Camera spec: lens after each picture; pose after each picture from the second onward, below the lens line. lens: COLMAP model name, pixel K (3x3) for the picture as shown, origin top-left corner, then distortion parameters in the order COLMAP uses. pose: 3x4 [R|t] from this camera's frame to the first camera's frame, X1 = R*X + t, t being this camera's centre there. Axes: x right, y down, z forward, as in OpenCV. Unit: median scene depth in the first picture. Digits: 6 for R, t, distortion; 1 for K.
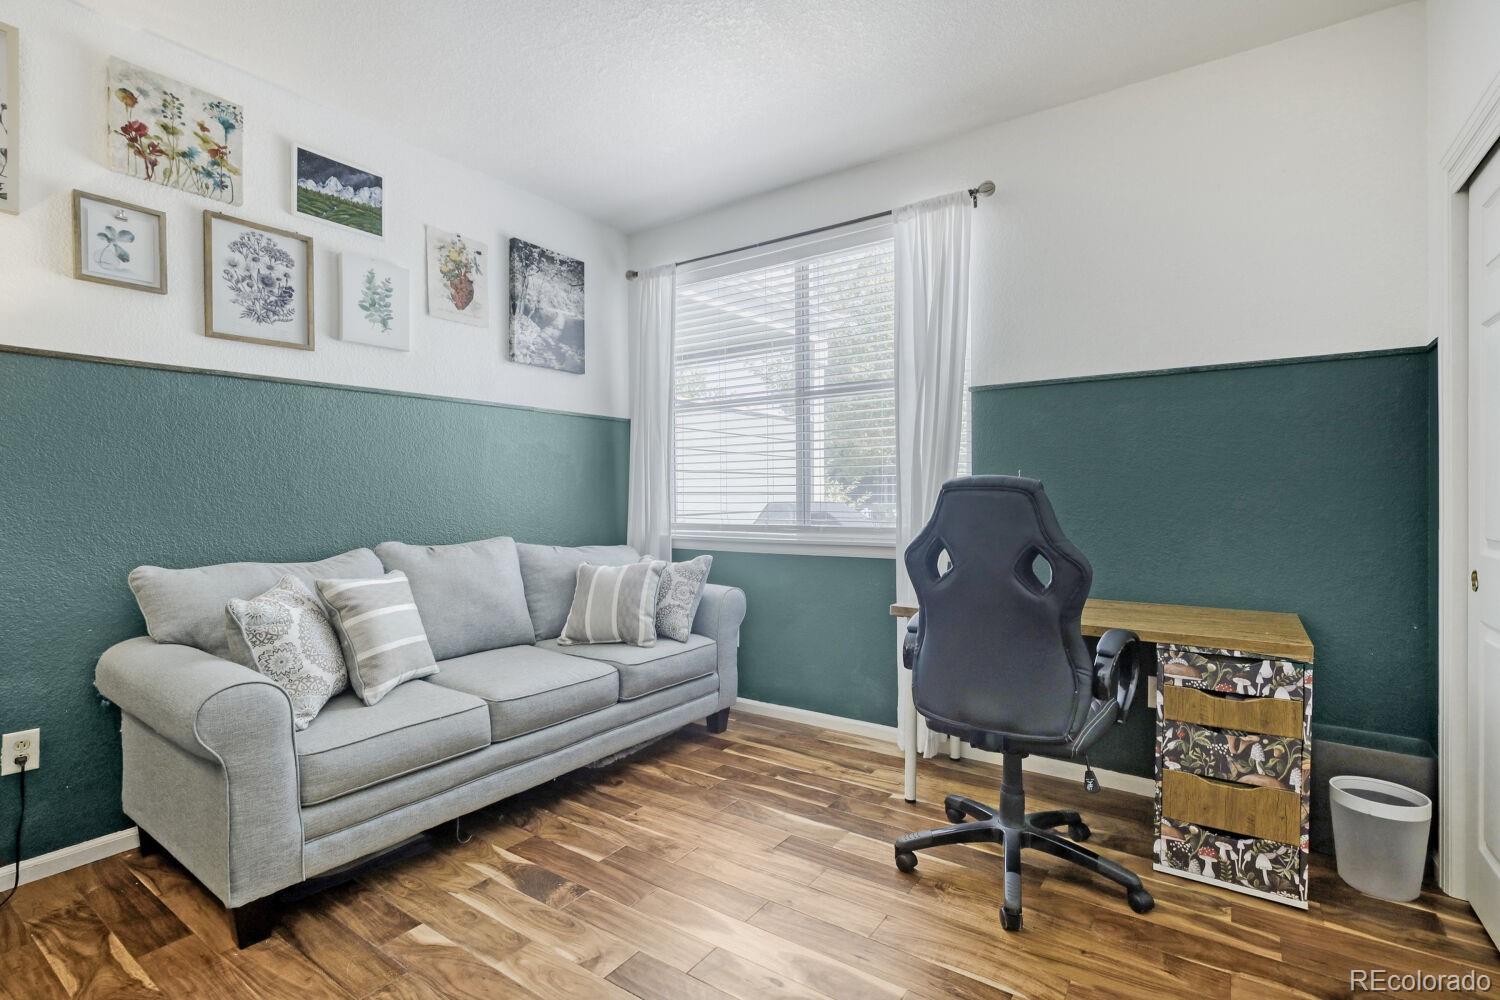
lens RADIAL K [[696.3, 0, 750.4], [0, 696.3, 502.5], [0, 0, 1]] dist [-0.014263, 0.006303]
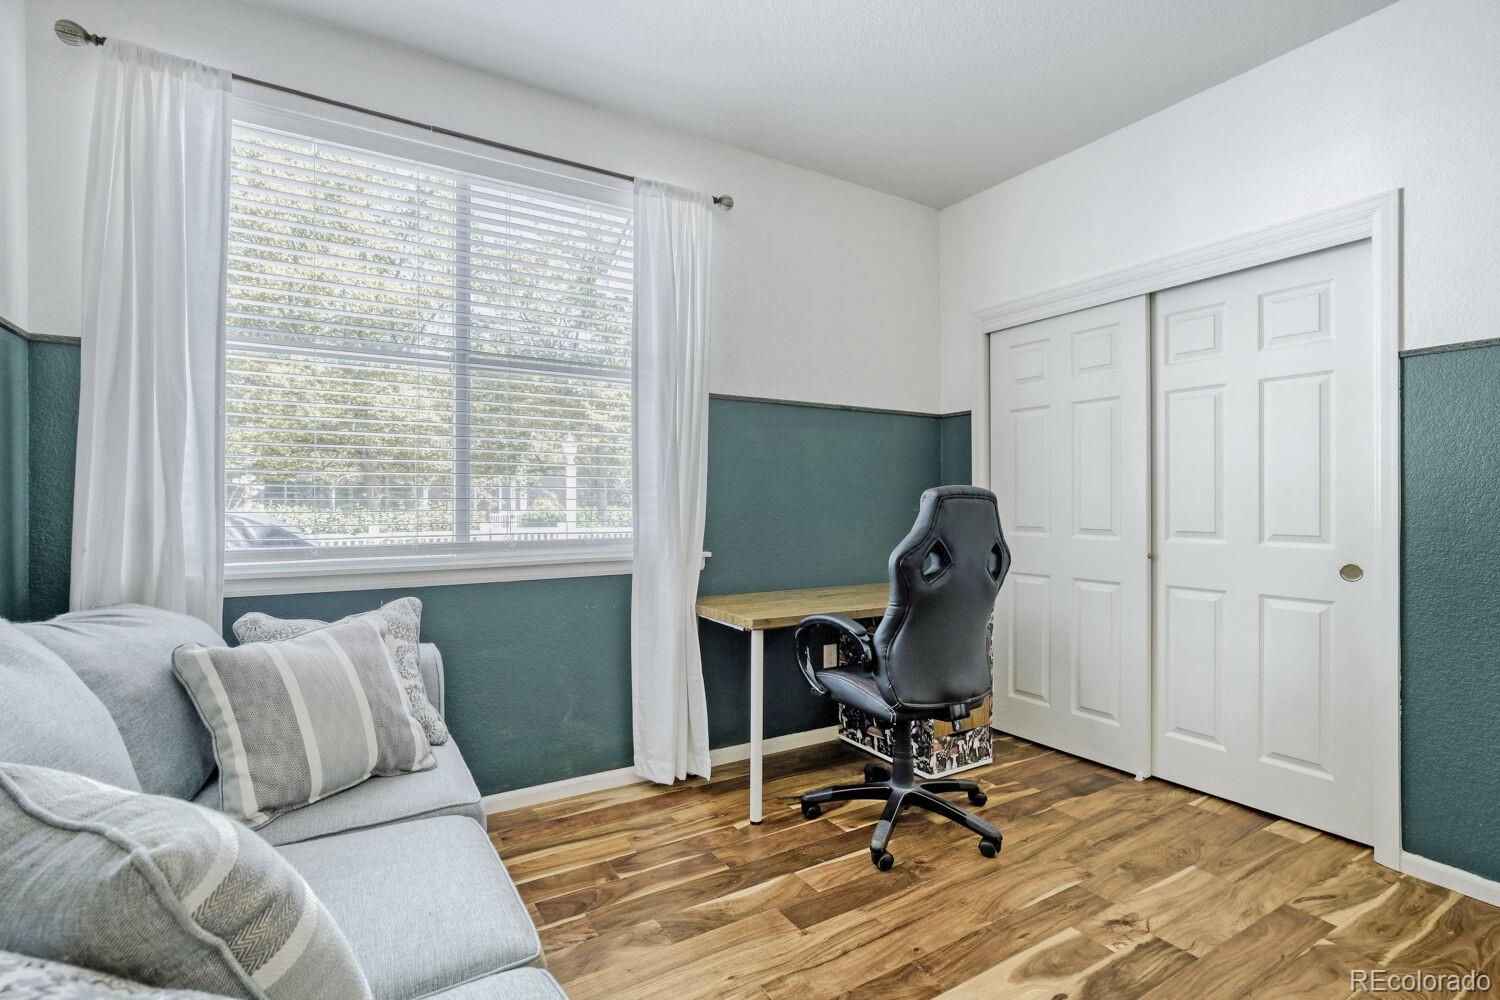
lens RADIAL K [[696.3, 0, 747.5], [0, 696.3, 498.7], [0, 0, 1]] dist [-0.014263, 0.006303]
pose [[0.410971, 0.007610, 0.911617, -0.647114], [0.004918, 0.999932, -0.010564, -0.004305], [-0.911635, 0.008825, 0.410906, 0.616668]]
